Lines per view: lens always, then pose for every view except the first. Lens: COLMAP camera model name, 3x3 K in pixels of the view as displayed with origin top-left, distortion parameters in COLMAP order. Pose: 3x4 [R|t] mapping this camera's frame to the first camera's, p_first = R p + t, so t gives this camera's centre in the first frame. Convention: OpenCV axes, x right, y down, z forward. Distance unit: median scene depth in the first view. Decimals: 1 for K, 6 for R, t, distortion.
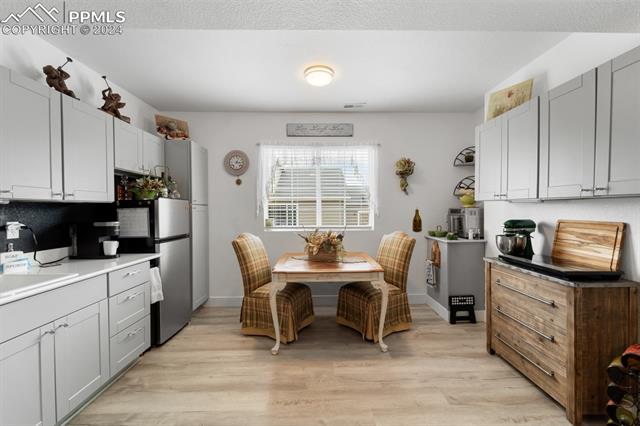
lens RADIAL K [[257.4, 0, 321.7], [0, 257.4, 209.9], [0, 0, 1]] dist [0.000896, -0.000786]
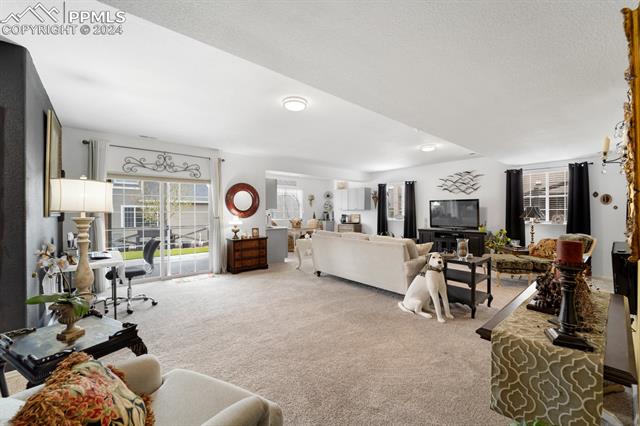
lens RADIAL K [[257.4, 0, 319.3], [0, 257.4, 213.8], [0, 0, 1]] dist [0.000896, -0.000786]
pose [[0.783874, -0.001201, 0.620918, -1.719397], [-0.002416, 0.999985, 0.004984, 0.007873], [-0.620915, -0.005406, 0.783859, -1.636655]]
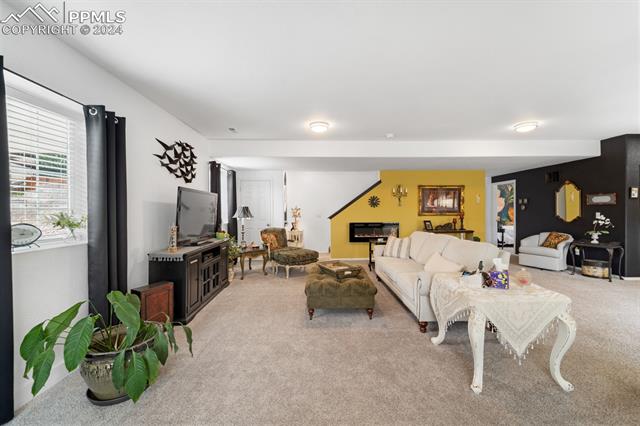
lens RADIAL K [[257.4, 0, 323.8], [0, 257.4, 212.2], [0, 0, 1]] dist [0.000896, -0.000786]
pose [[-0.999681, 0.011783, -0.022324, 0.018006], [0.011712, 0.999926, 0.003285, 0.003869], [0.022361, 0.003022, -0.999745, 0.681962]]
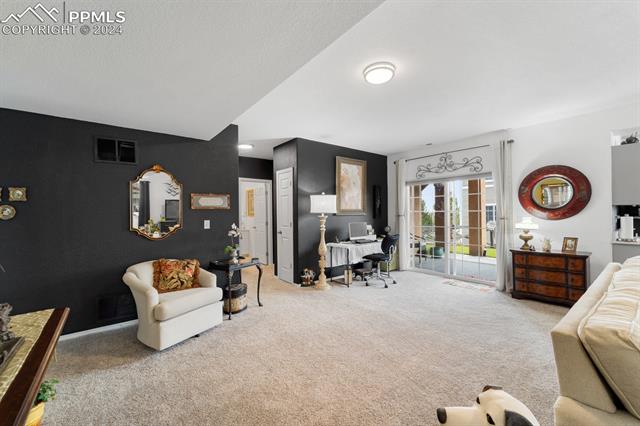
lens RADIAL K [[257.4, 0, 322.9], [0, 257.4, 215.3], [0, 0, 1]] dist [0.000896, -0.000786]
pose [[0.607480, 0.007162, -0.794303, -0.600006], [0.010942, 0.999789, 0.017383, -0.006398], [0.794260, -0.019251, 0.607273, -1.392216]]
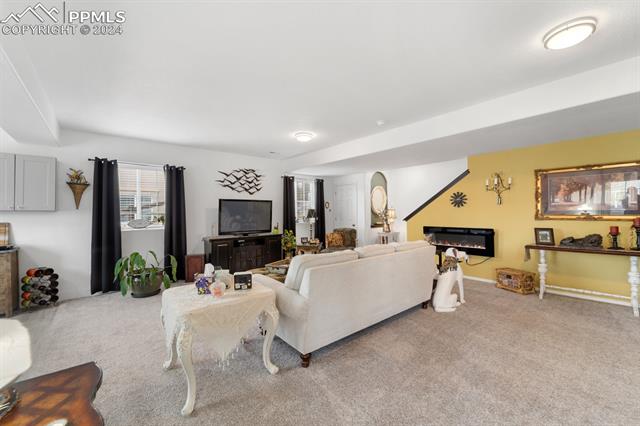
lens RADIAL K [[257.4, 0, 323.4], [0, 257.4, 212.3], [0, 0, 1]] dist [0.000896, -0.000786]
pose [[-0.641677, 0.012021, 0.766881, -1.228940], [0.013098, 0.999903, -0.004714, 0.004041], [-0.766864, 0.007020, -0.641772, 0.192846]]
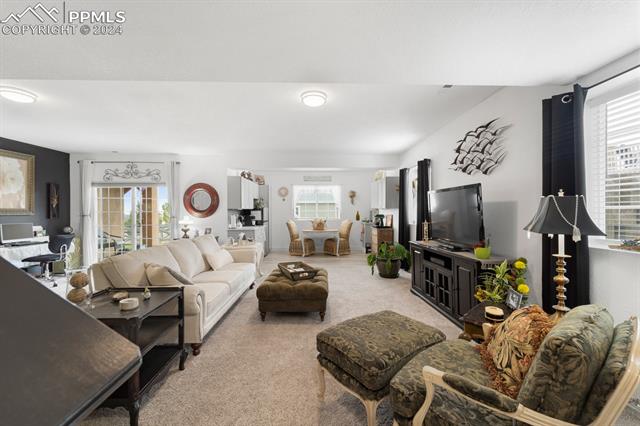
lens RADIAL K [[257.4, 0, 316.3], [0, 257.4, 209.2], [0, 0, 1]] dist [0.000896, -0.000786]
pose [[0.999990, 0.002177, 0.003891, -0.031093], [-0.002144, 0.999962, -0.008403, -0.000098], [-0.003909, 0.008395, 0.999957, -1.713461]]
